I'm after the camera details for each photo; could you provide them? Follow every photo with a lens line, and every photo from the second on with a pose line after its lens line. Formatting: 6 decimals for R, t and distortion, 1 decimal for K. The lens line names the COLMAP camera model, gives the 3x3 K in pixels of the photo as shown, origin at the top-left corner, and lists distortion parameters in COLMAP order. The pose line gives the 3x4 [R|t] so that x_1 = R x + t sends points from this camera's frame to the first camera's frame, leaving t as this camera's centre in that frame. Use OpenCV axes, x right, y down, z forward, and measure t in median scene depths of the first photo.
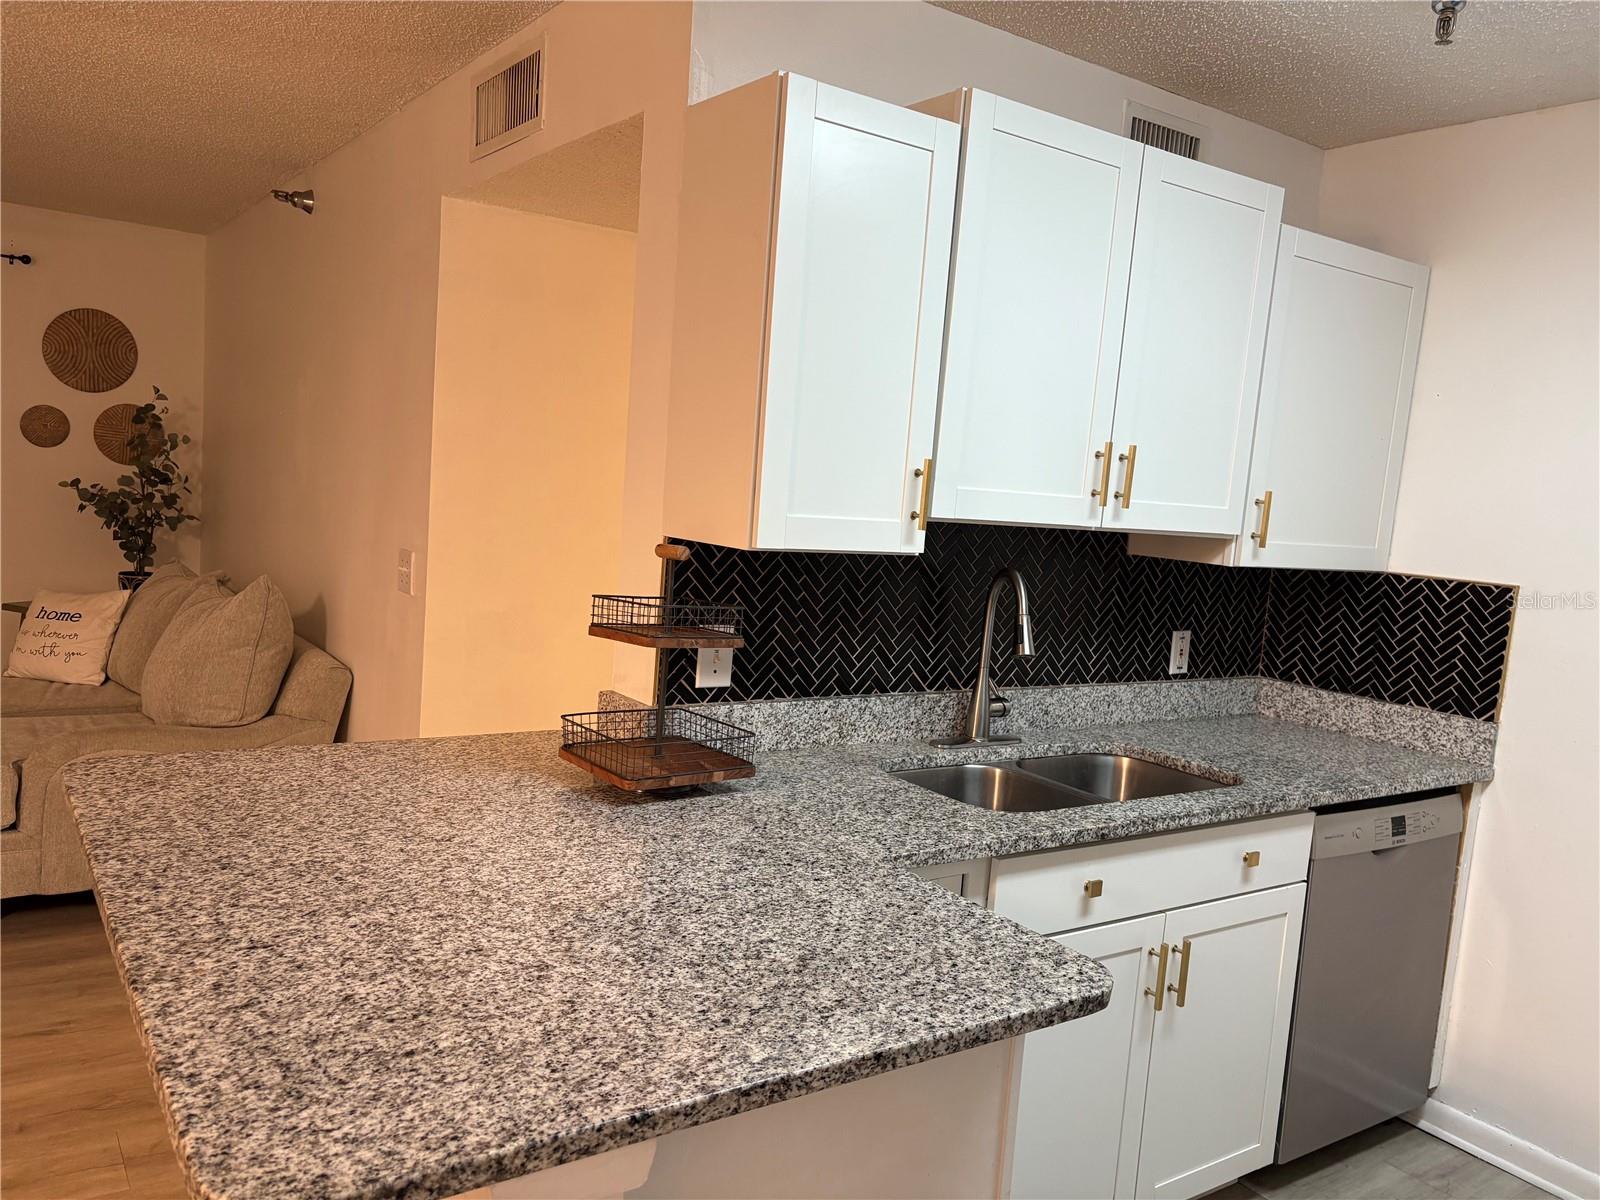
lens RADIAL K [[1214.1, 0, 798.2], [0, 1214.1, 608.4], [0, 0, 1]] dist [0.045055, -0.049175]
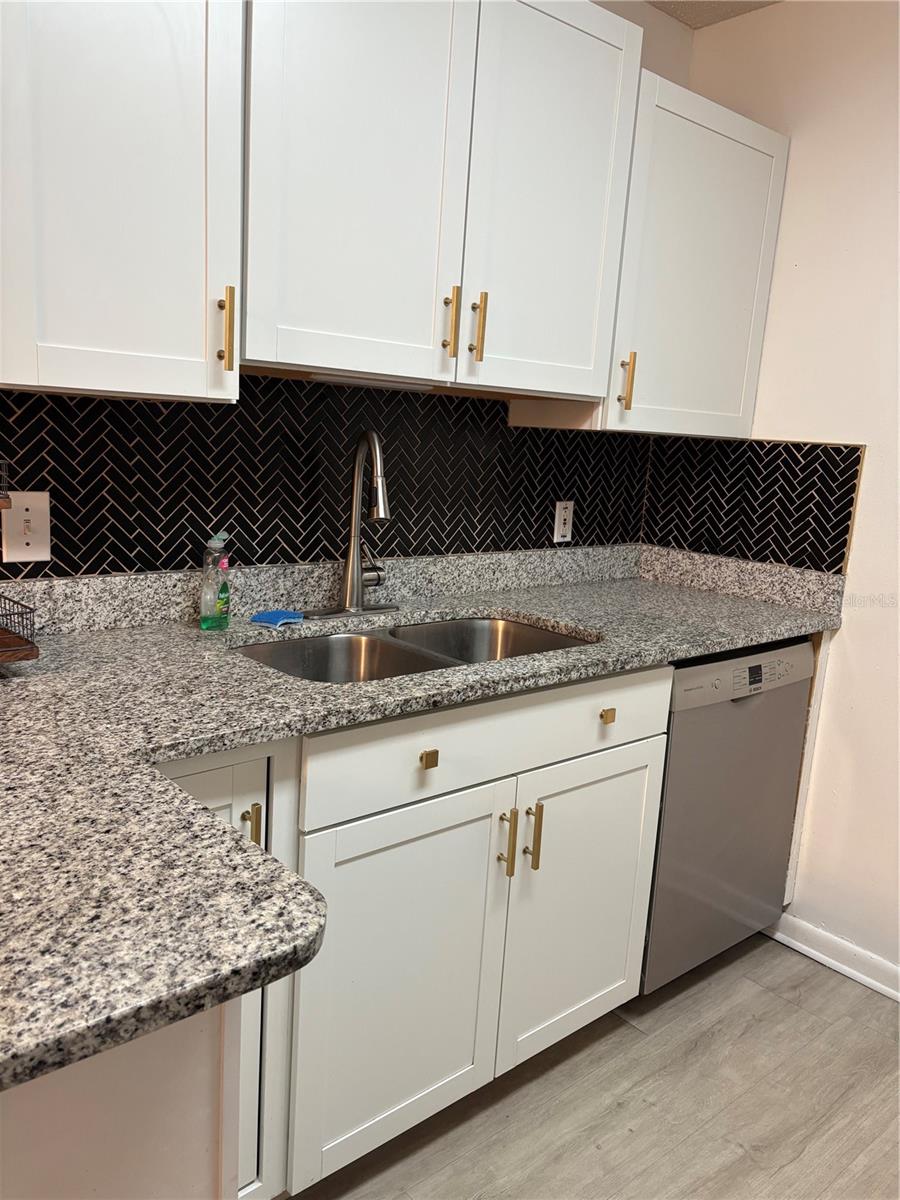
lens RADIAL K [[910.6, 0, 448.4], [0, 910.6, 605.4], [0, 0, 1]] dist [0.045055, -0.049175]
pose [[0.993961, -0.038505, 0.102752, 0.164737], [0.029112, 0.995389, 0.091397, 0.042792], [-0.105798, -0.087853, 0.990499, 0.278619]]
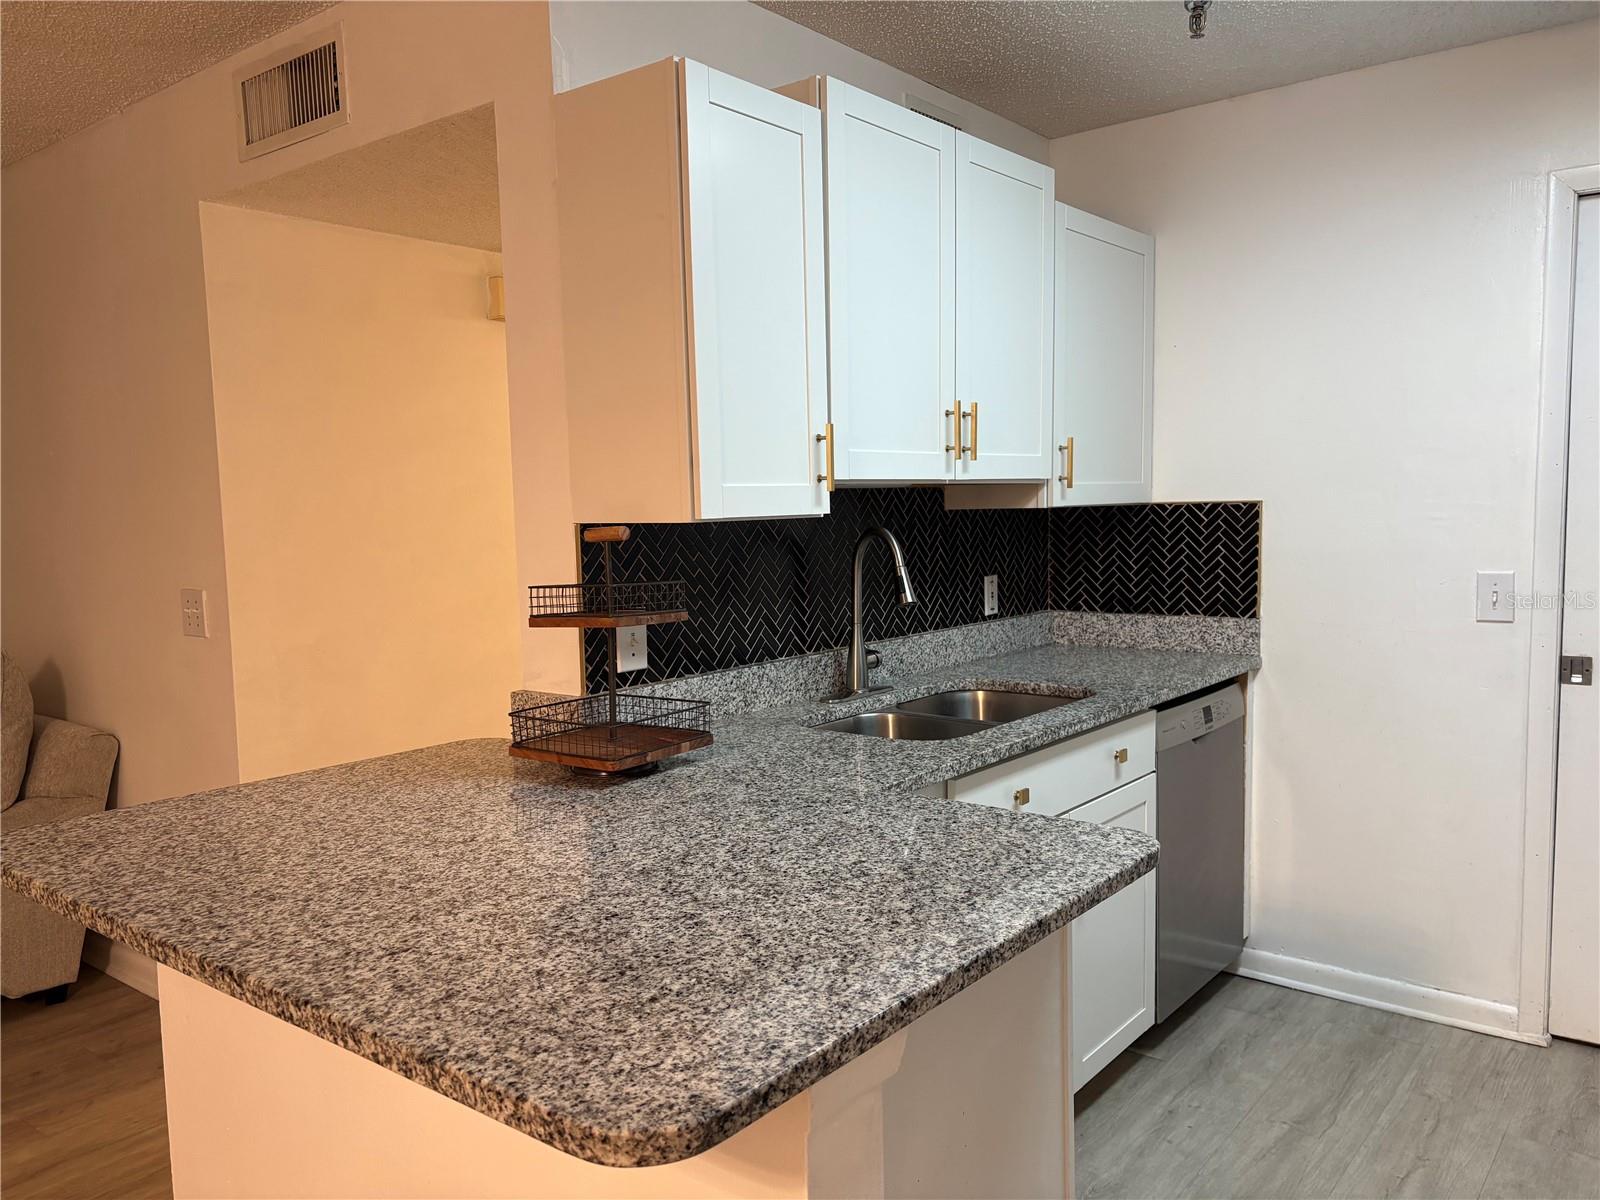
lens RADIAL K [[1214.1, 0, 799.8], [0, 1214.1, 606.0], [0, 0, 1]] dist [0.045055, -0.049175]
pose [[0.953175, -0.122060, 0.276692, -0.203621], [0.125315, 0.992099, 0.005958, 0.022745], [-0.275233, 0.028995, 0.960940, -0.007382]]
